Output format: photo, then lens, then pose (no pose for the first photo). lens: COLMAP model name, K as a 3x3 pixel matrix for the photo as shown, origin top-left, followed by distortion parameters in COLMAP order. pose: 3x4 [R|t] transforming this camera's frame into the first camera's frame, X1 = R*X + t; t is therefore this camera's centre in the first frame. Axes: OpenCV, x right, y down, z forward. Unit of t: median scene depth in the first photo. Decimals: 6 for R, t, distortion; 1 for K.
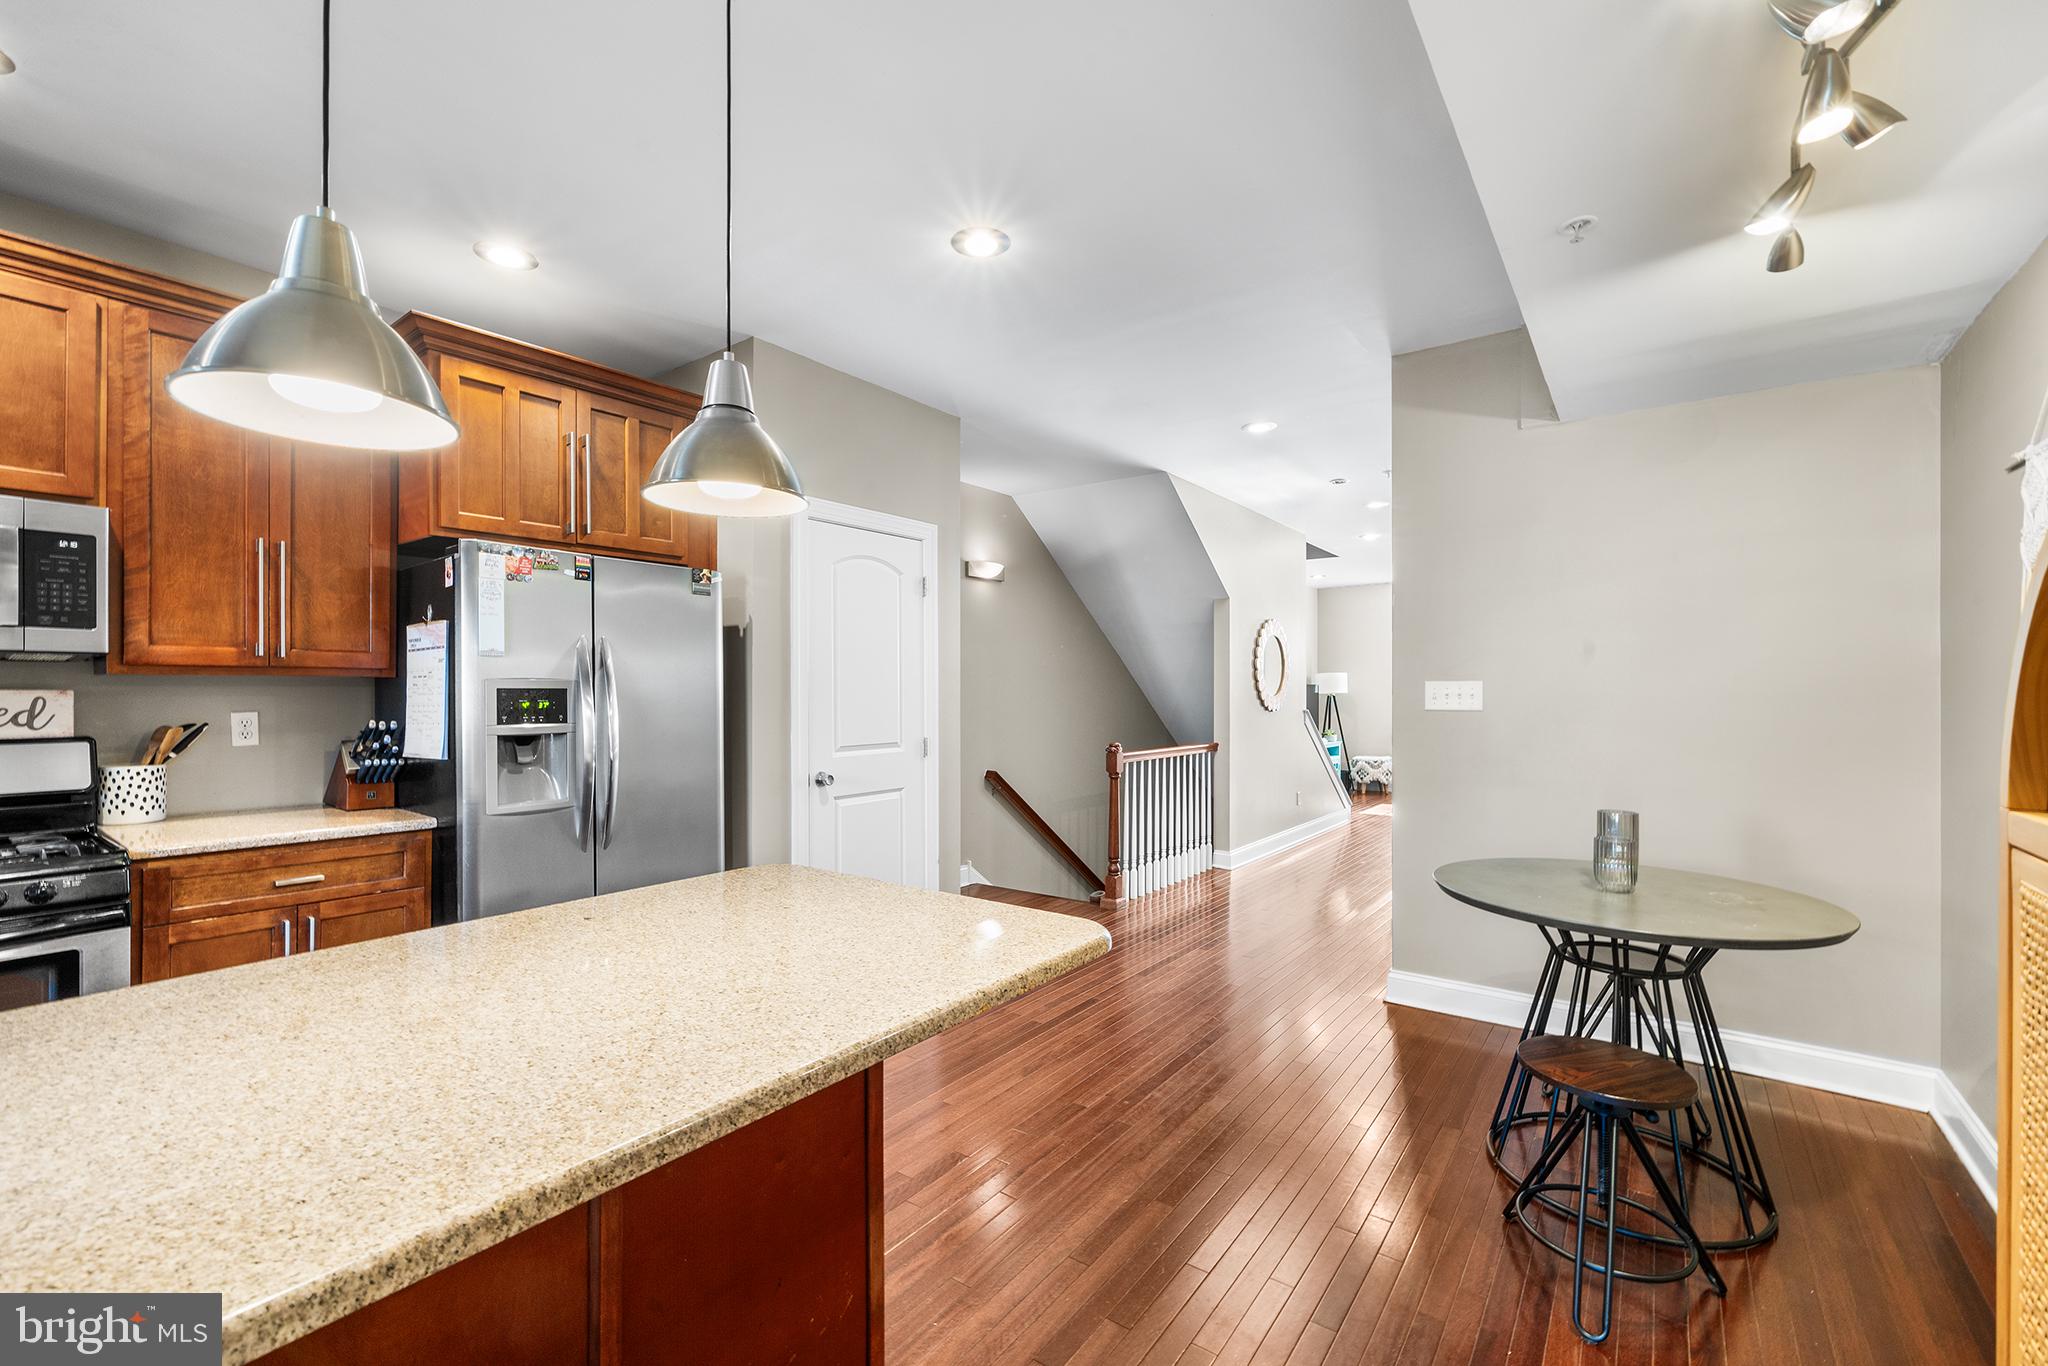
lens RADIAL K [[815.5, 0, 1026.0], [0, 815.5, 687.1], [0, 0, 1]] dist [0.000540, -0.000088]
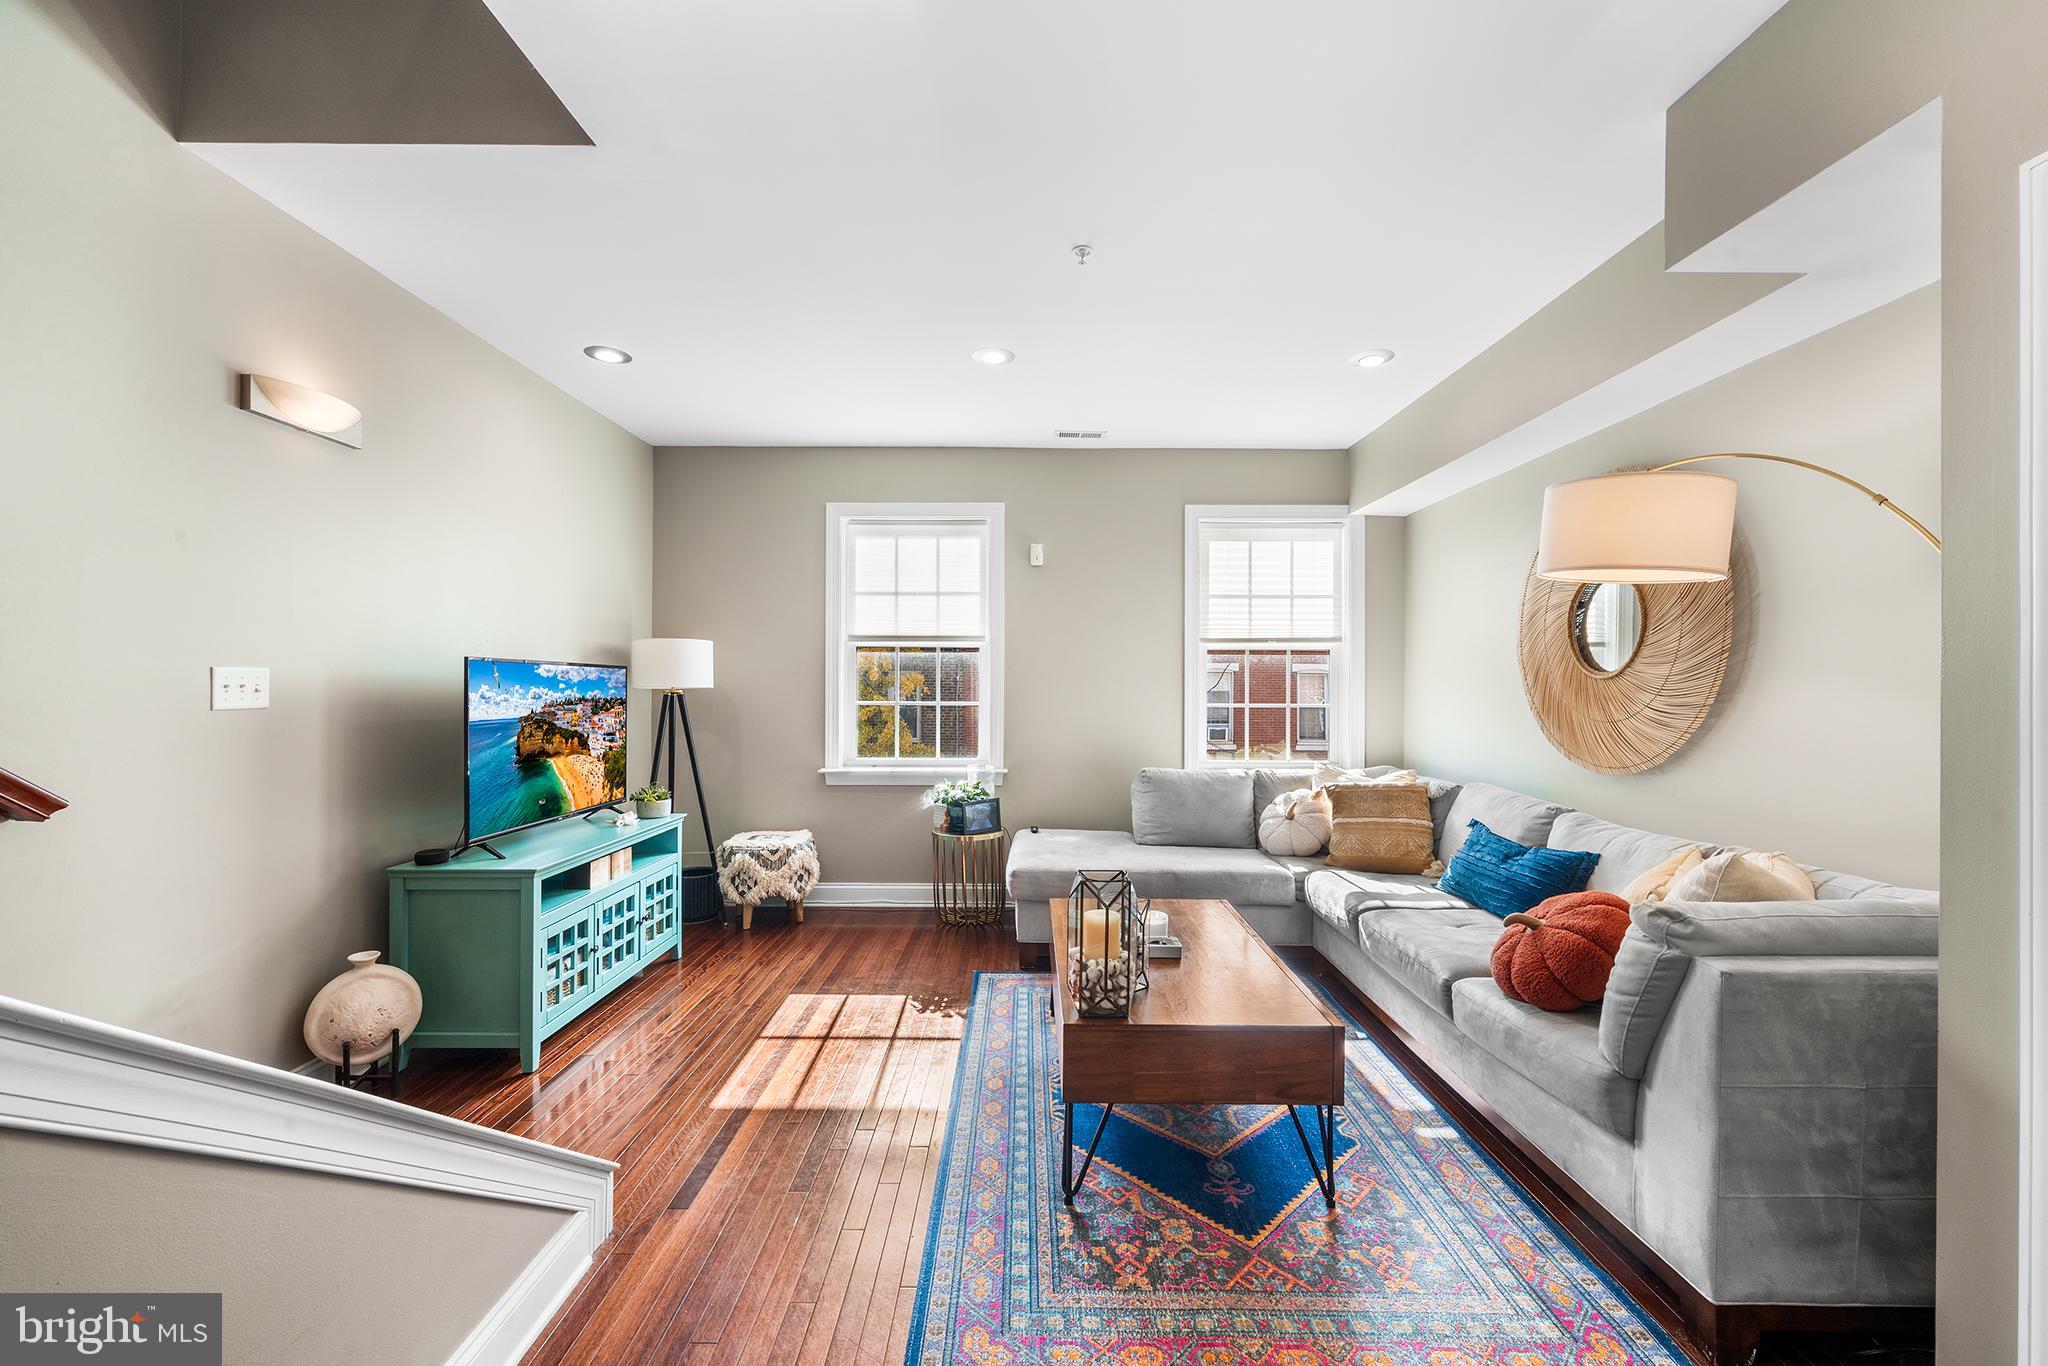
lens RADIAL K [[815.5, 0, 1026.0], [0, 815.5, 687.1], [0, 0, 1]] dist [0.000540, -0.000088]
pose [[0.791292, 0.005341, 0.611416, 0.275062], [-0.013644, 0.999867, 0.008923, 0.001621], [-0.611287, -0.015402, 0.791259, 0.592488]]
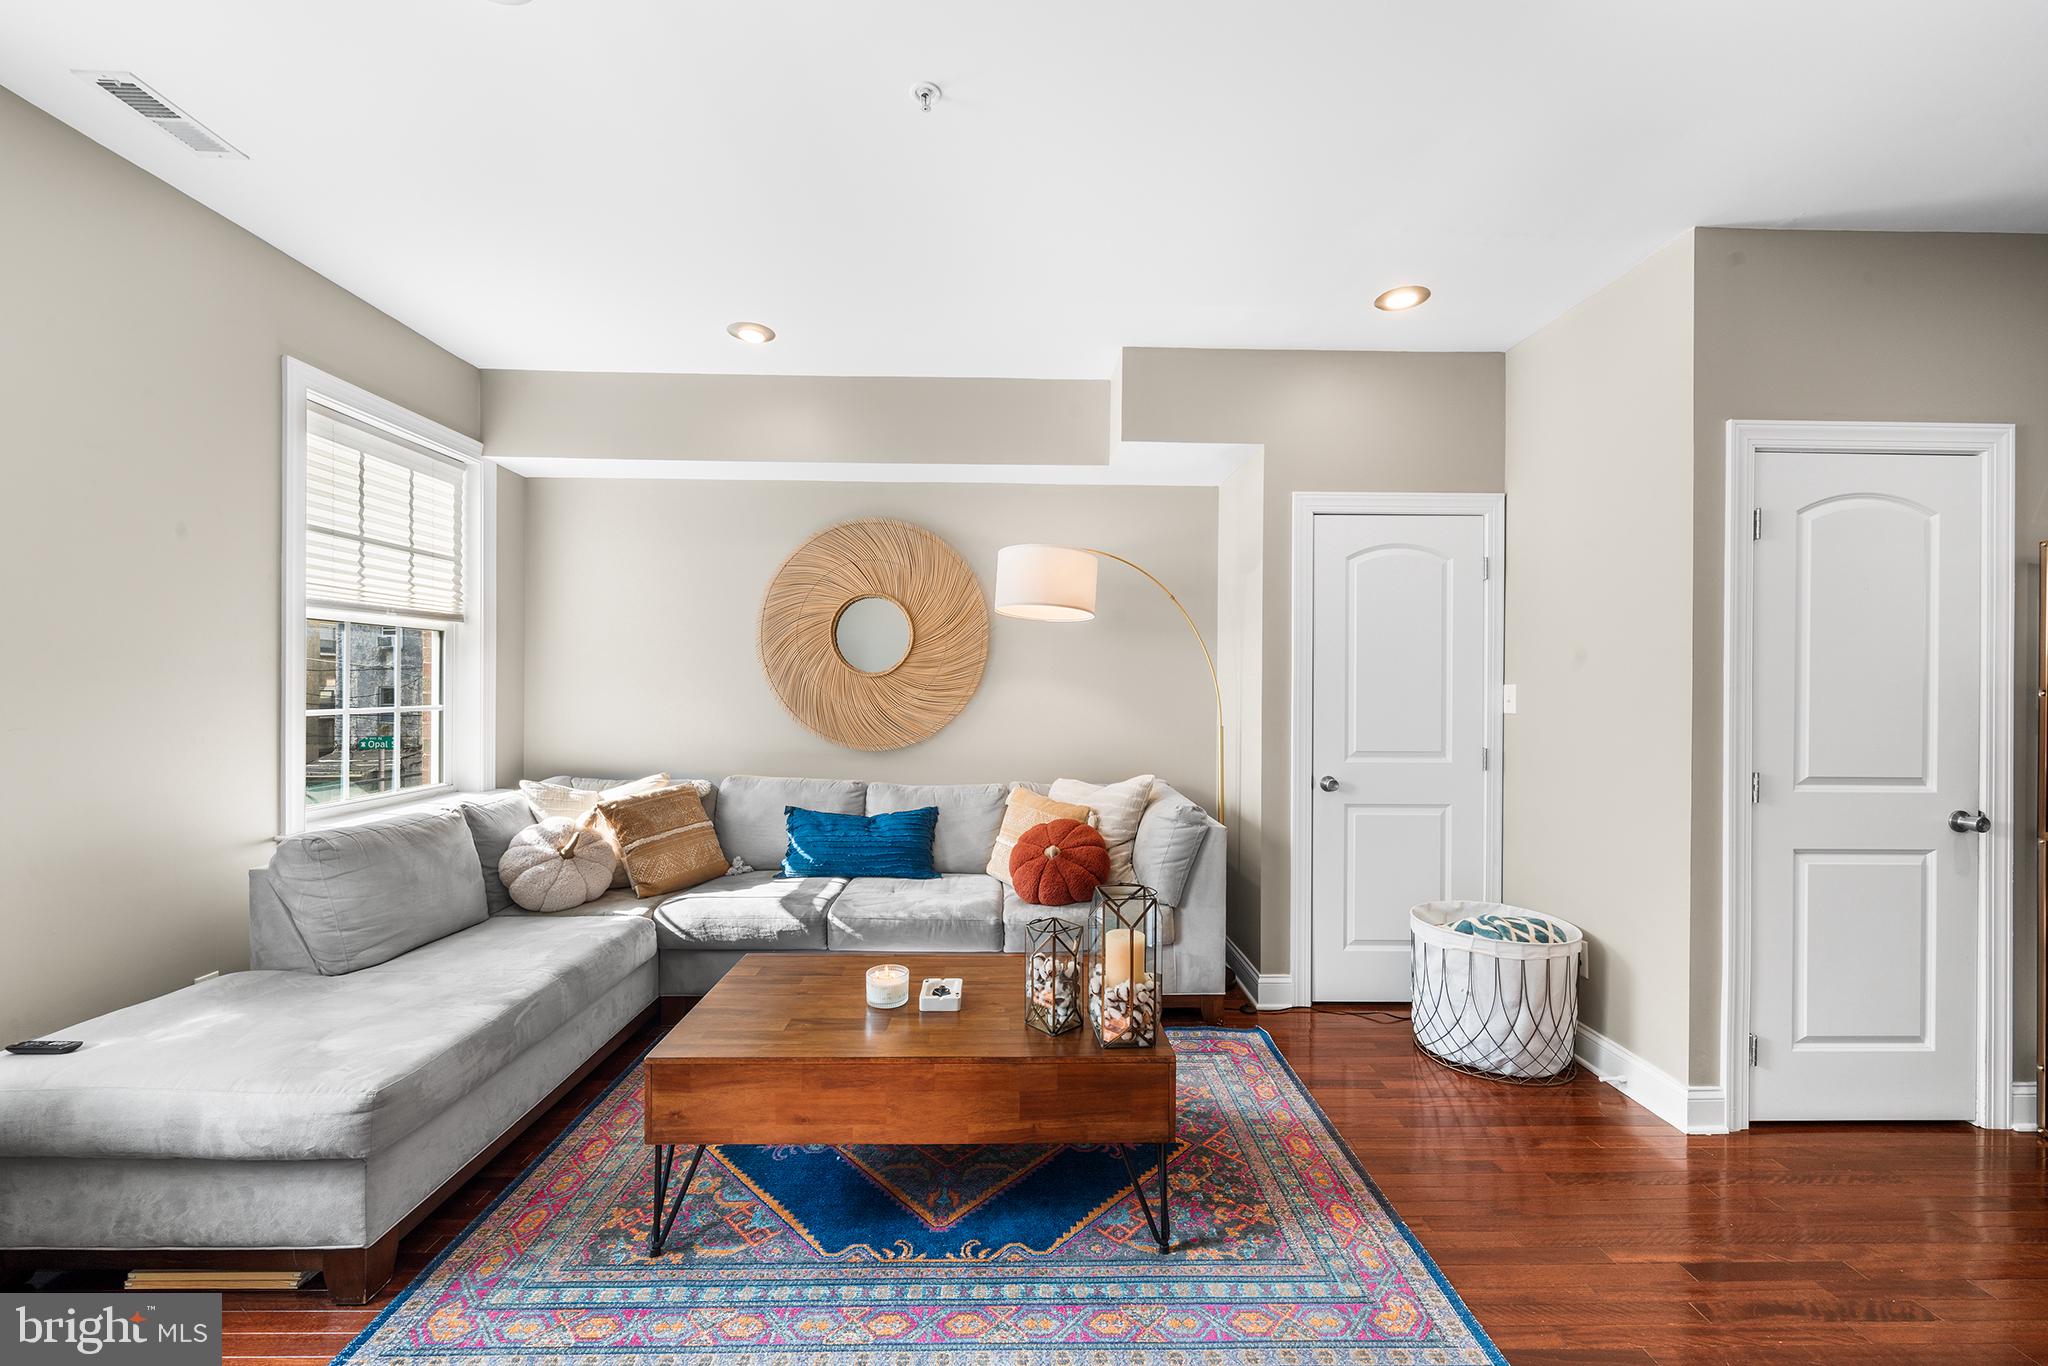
lens RADIAL K [[788.5, 0, 1022.9], [0, 788.5, 687.7], [0, 0, 1]] dist [-0.000207, -0.000310]
pose [[-0.627890, -0.004698, 0.778288, 0.288644], [-0.014183, 0.999885, -0.005407, 0.004240], [-0.778173, -0.014433, -0.627884, 0.878058]]
